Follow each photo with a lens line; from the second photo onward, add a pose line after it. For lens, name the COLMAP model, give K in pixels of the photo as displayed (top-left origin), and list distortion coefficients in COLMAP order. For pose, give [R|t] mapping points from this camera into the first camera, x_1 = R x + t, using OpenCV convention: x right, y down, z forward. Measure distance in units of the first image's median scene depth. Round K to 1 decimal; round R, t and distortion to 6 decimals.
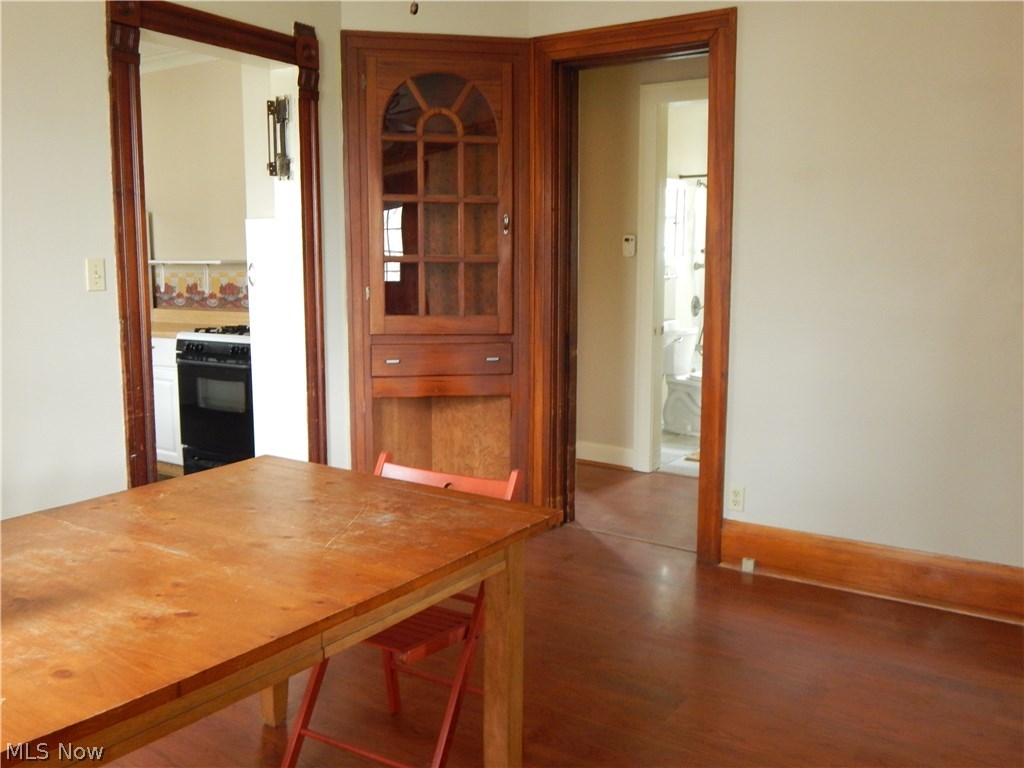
lens RADIAL K [[910.7, 0, 513.3], [0, 910.7, 381.6], [0, 0, 1]] dist [0.009405, 0.004662]
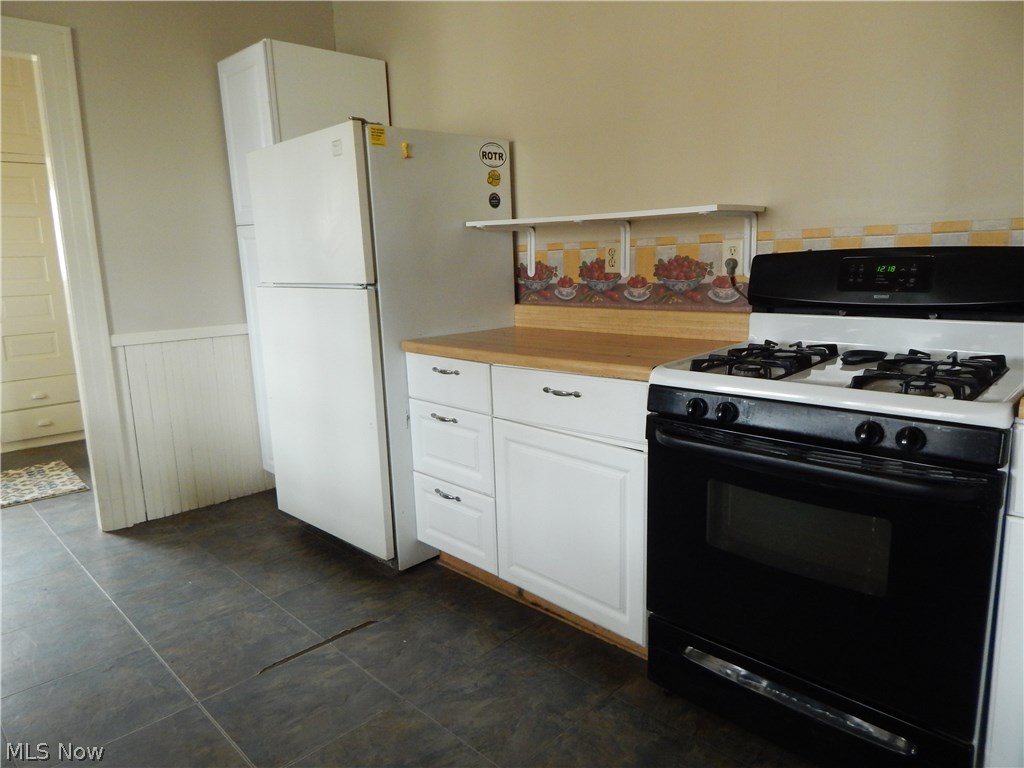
lens RADIAL K [[677.7, 0, 511.3], [0, 677.7, 385.8], [0, 0, 1]] dist [0.002311, 0.000274]
pose [[0.980986, 0.007277, -0.193943, -0.320654], [0.006282, 0.997583, 0.069204, -0.059662], [0.193978, -0.069106, 0.978569, 0.576135]]
